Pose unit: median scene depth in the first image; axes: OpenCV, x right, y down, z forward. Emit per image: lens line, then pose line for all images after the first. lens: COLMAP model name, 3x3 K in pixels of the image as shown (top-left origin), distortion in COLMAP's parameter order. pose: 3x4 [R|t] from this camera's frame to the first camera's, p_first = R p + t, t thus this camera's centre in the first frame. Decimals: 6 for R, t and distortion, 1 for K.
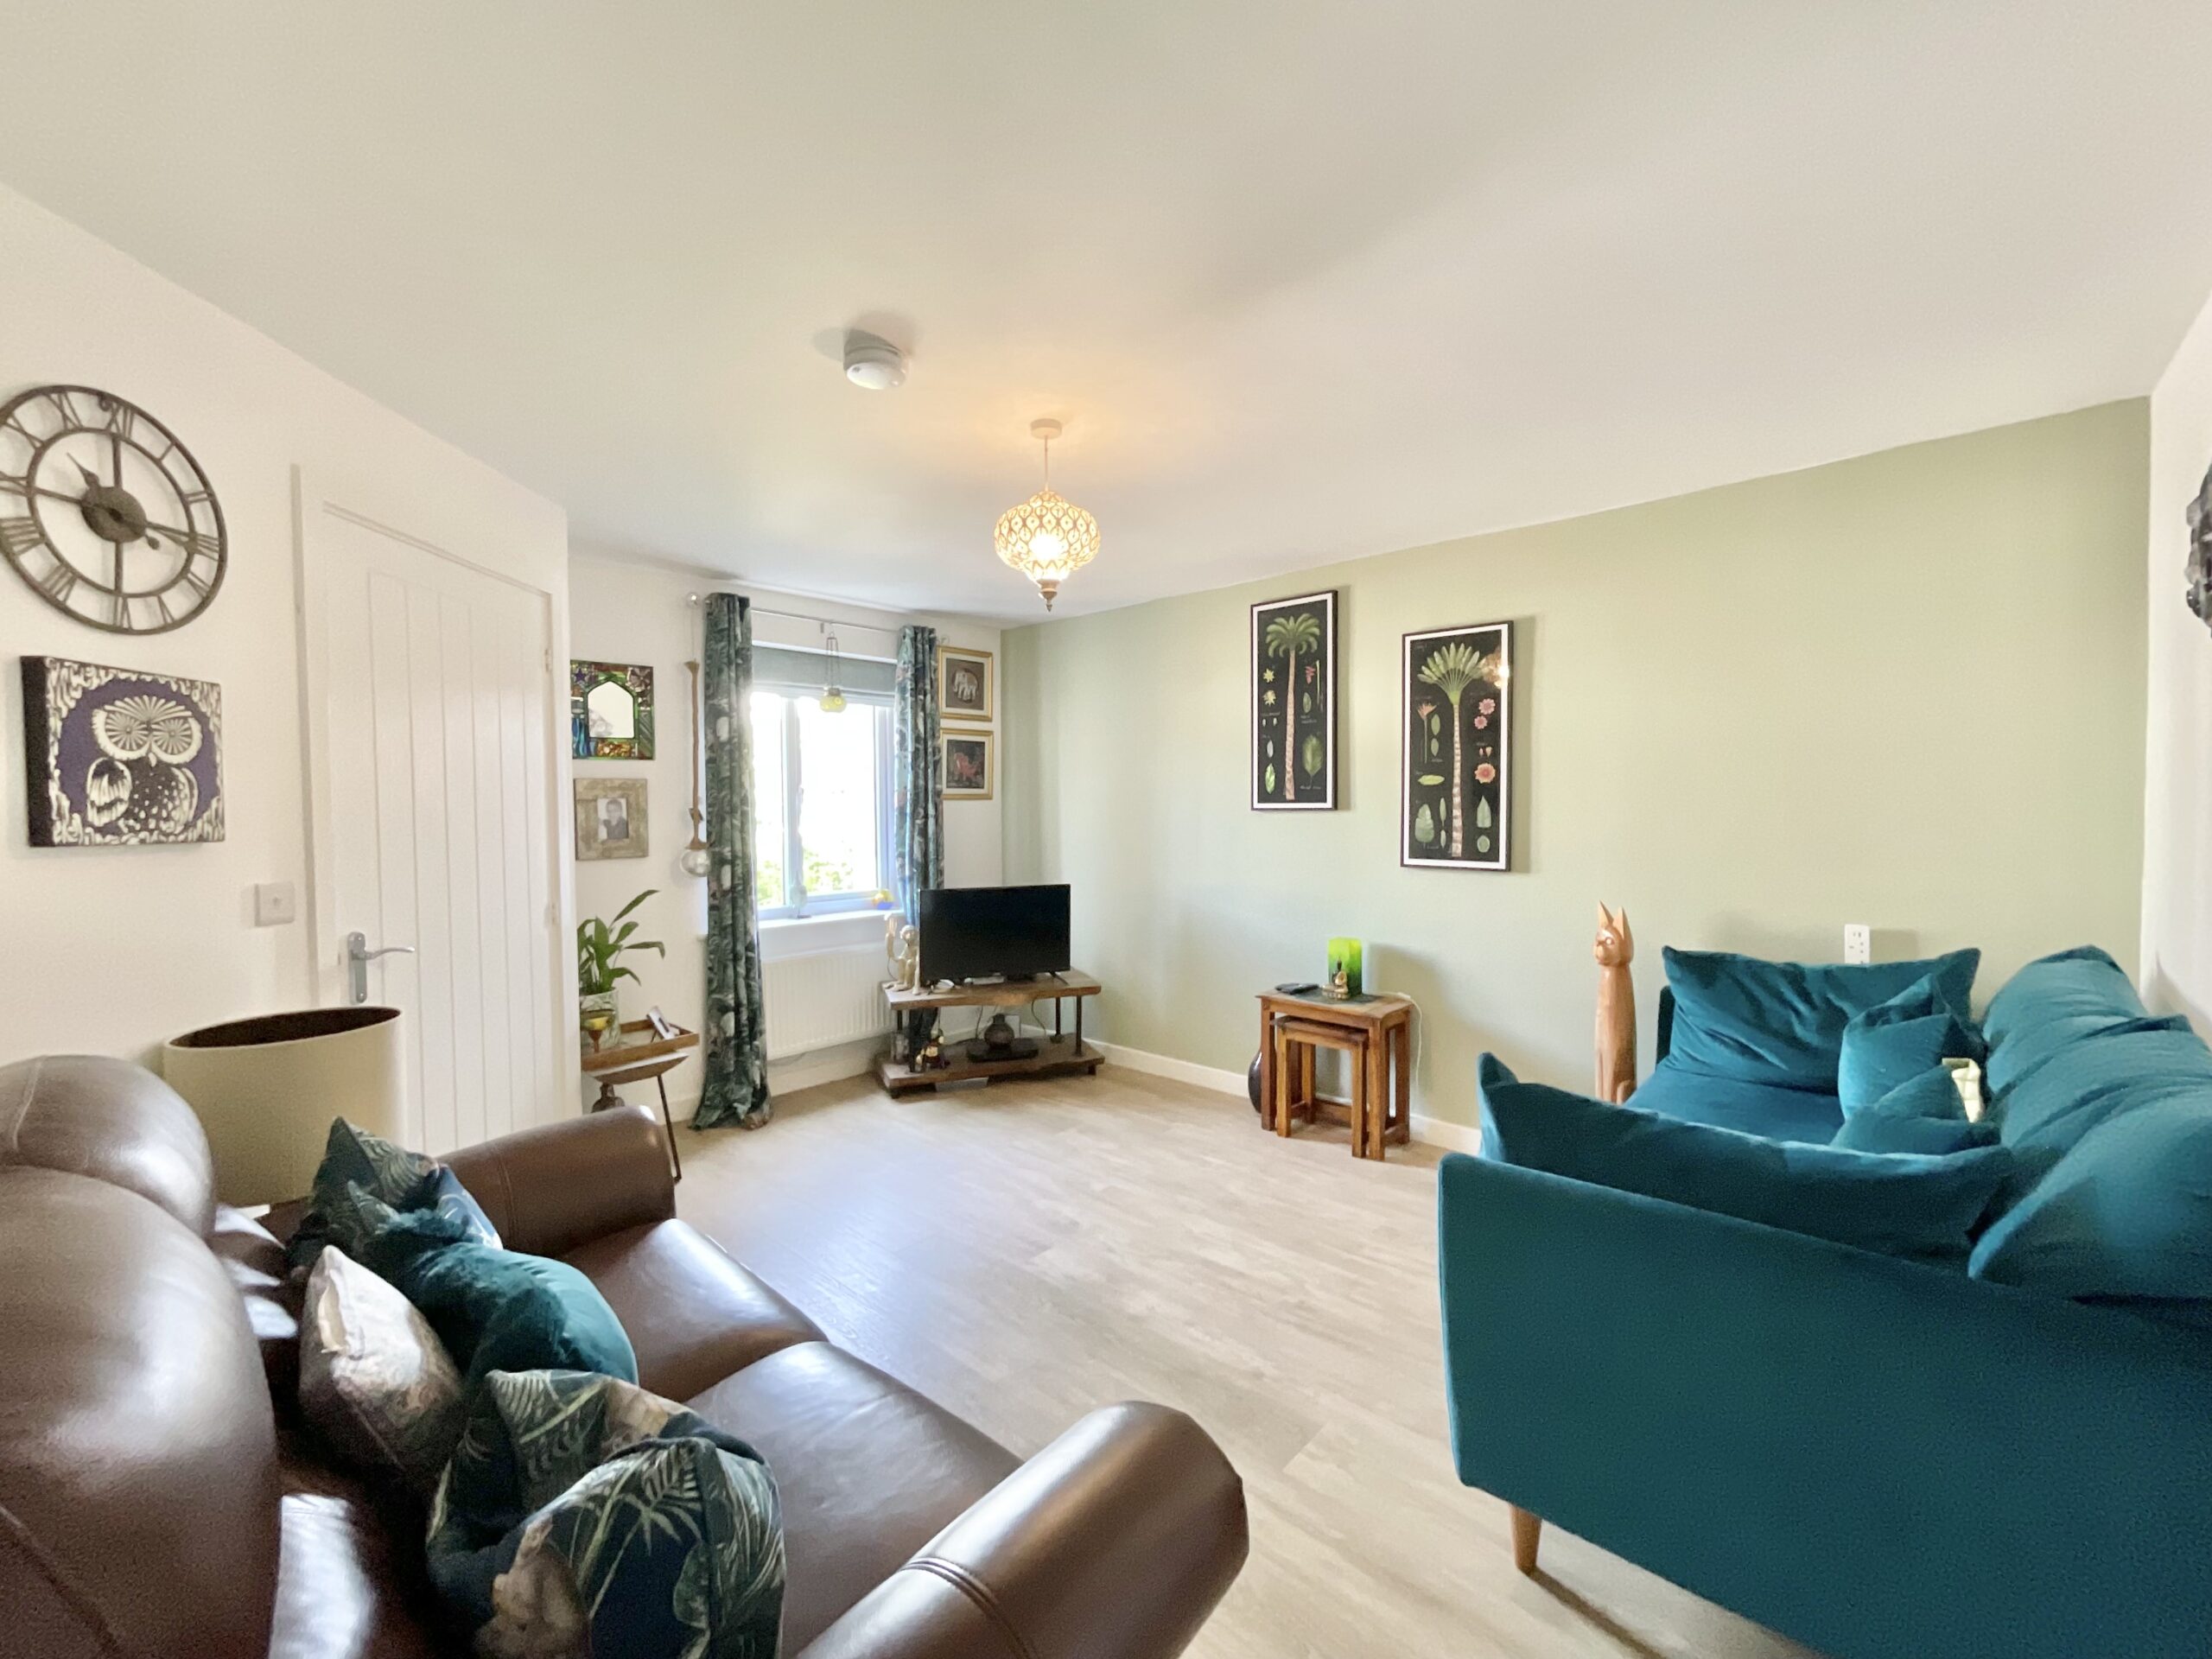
lens RADIAL K [[903.6, 0, 1103.4], [0, 903.6, 826.5], [0, 0, 1]] dist [-0.001934, -0.000107]
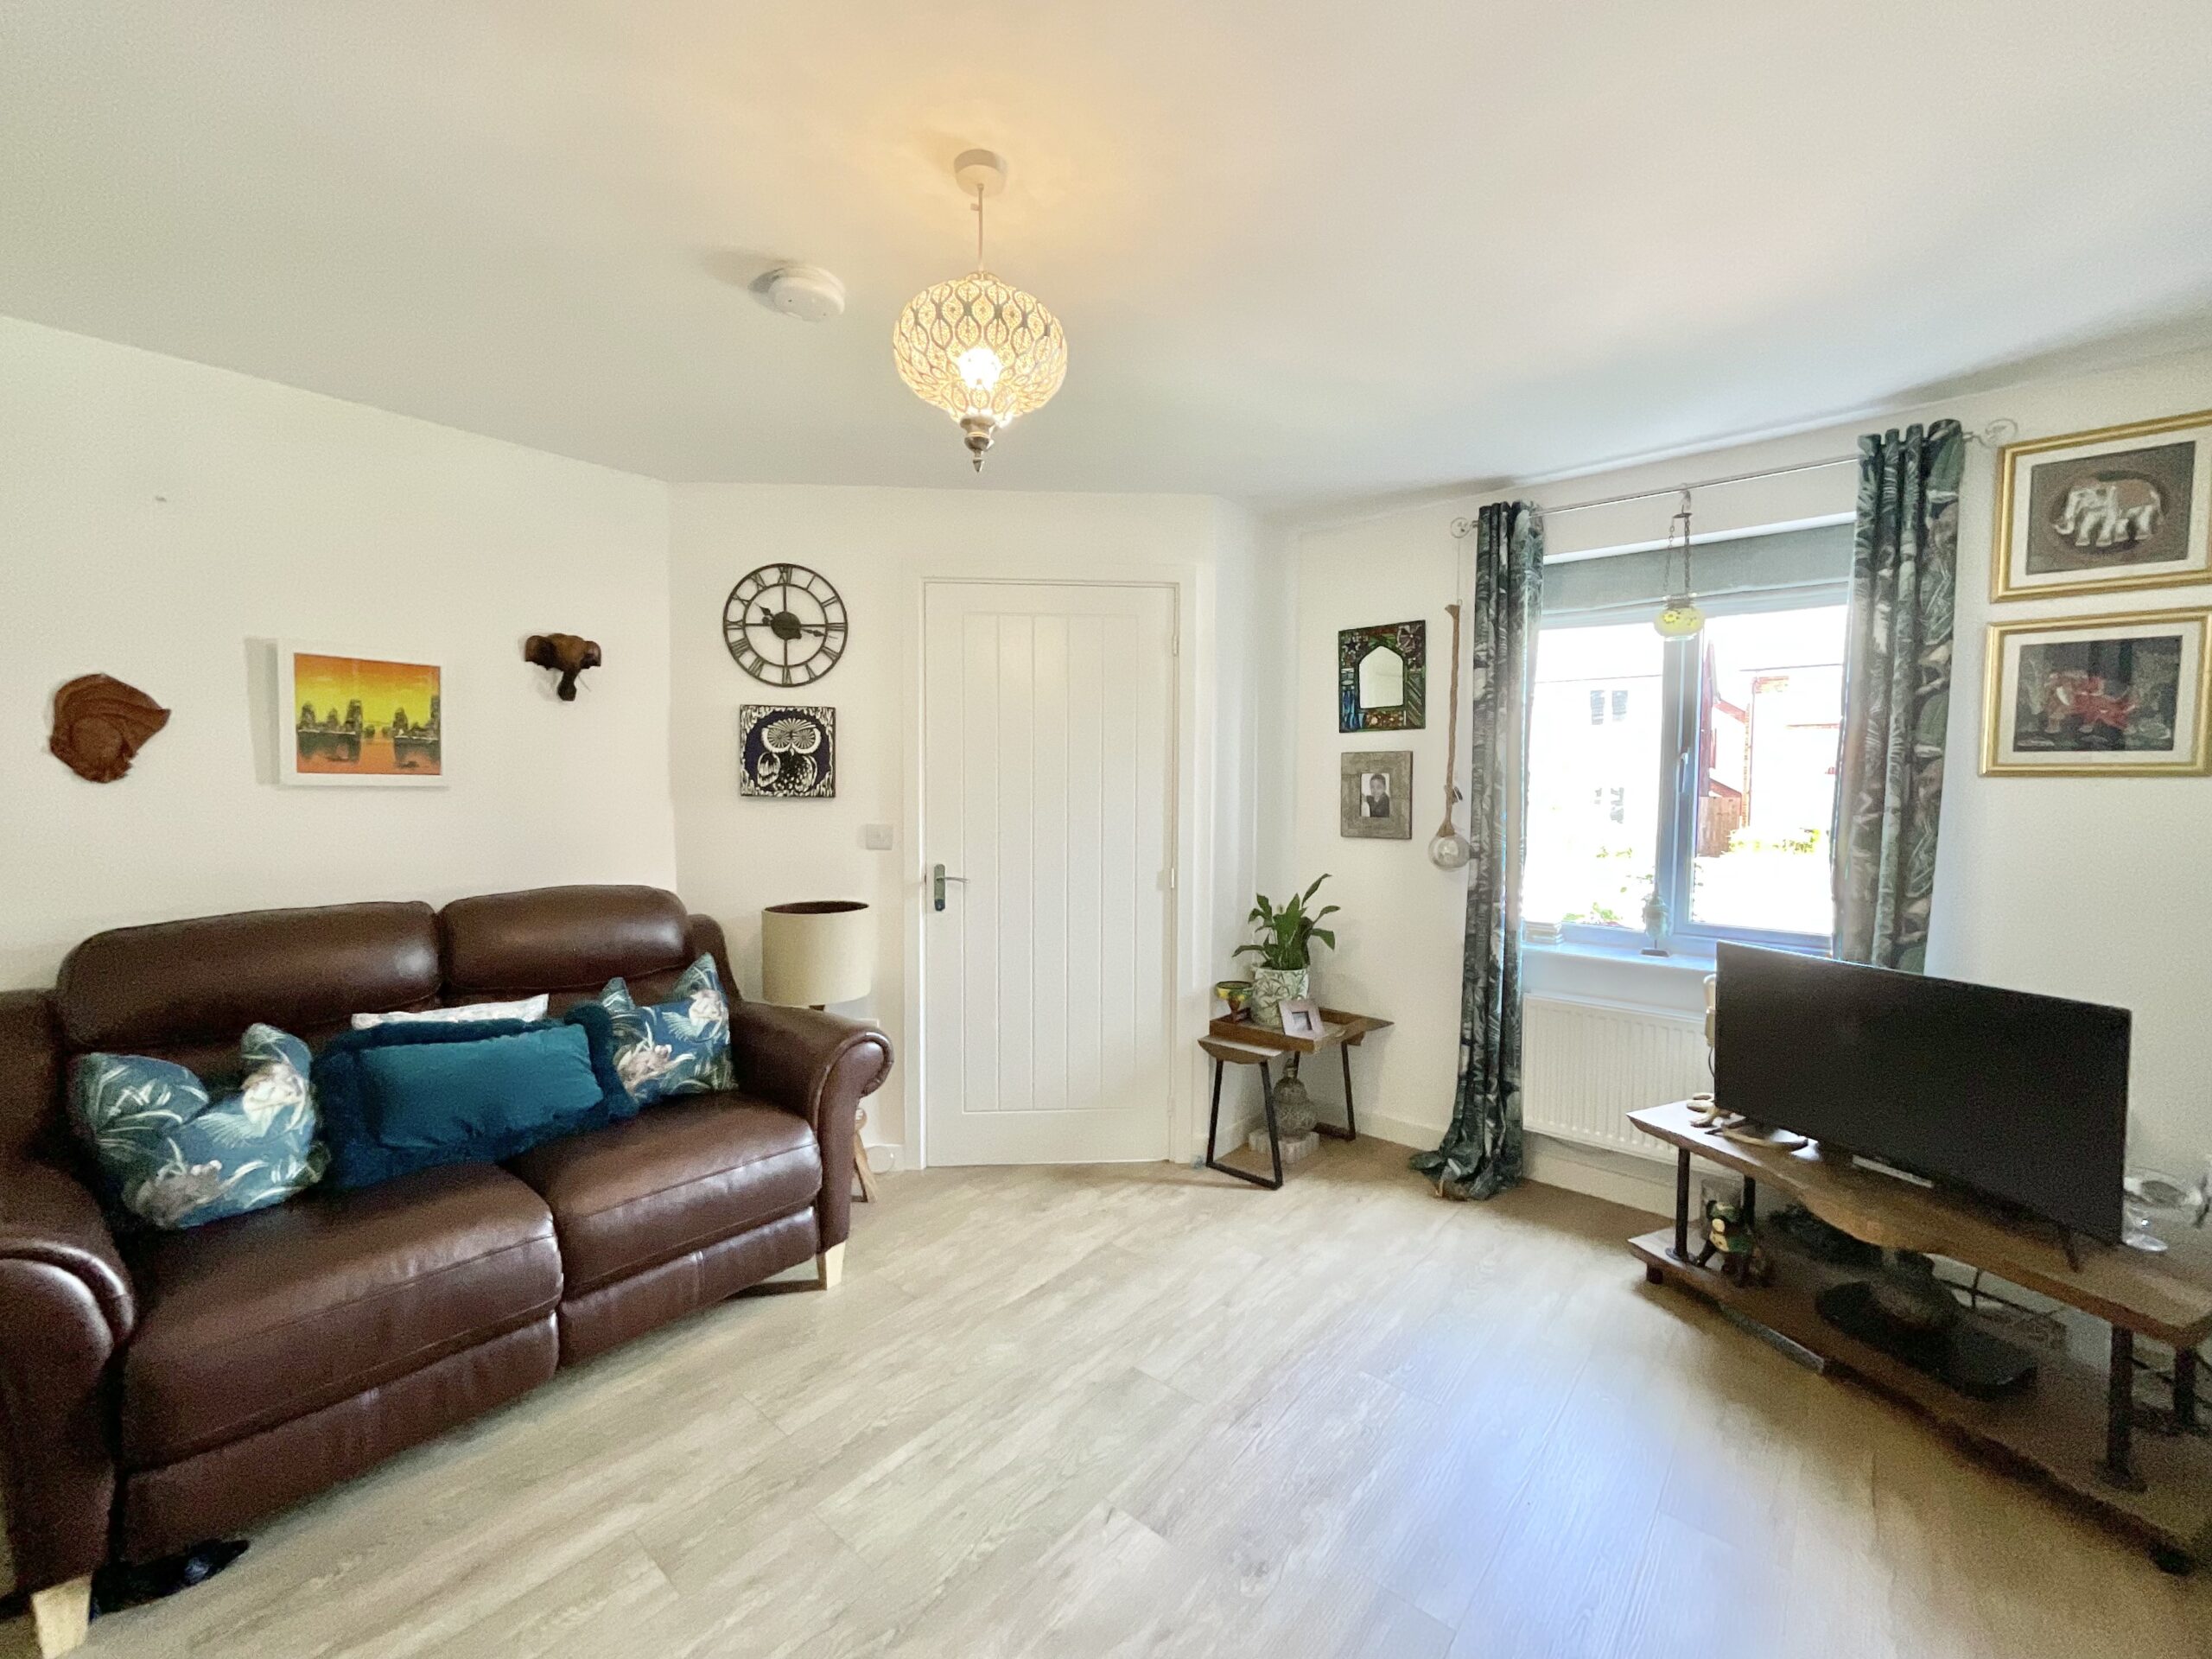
lens RADIAL K [[900.2, 0, 1106.0], [0, 900.2, 829.5], [0, 0, 1]] dist [0.001364, -0.000261]
pose [[0.030059, 0.061621, -0.997647, 0.538397], [-0.031745, 0.997653, 0.060665, -0.030152], [0.999044, 0.029847, 0.031944, 1.008657]]
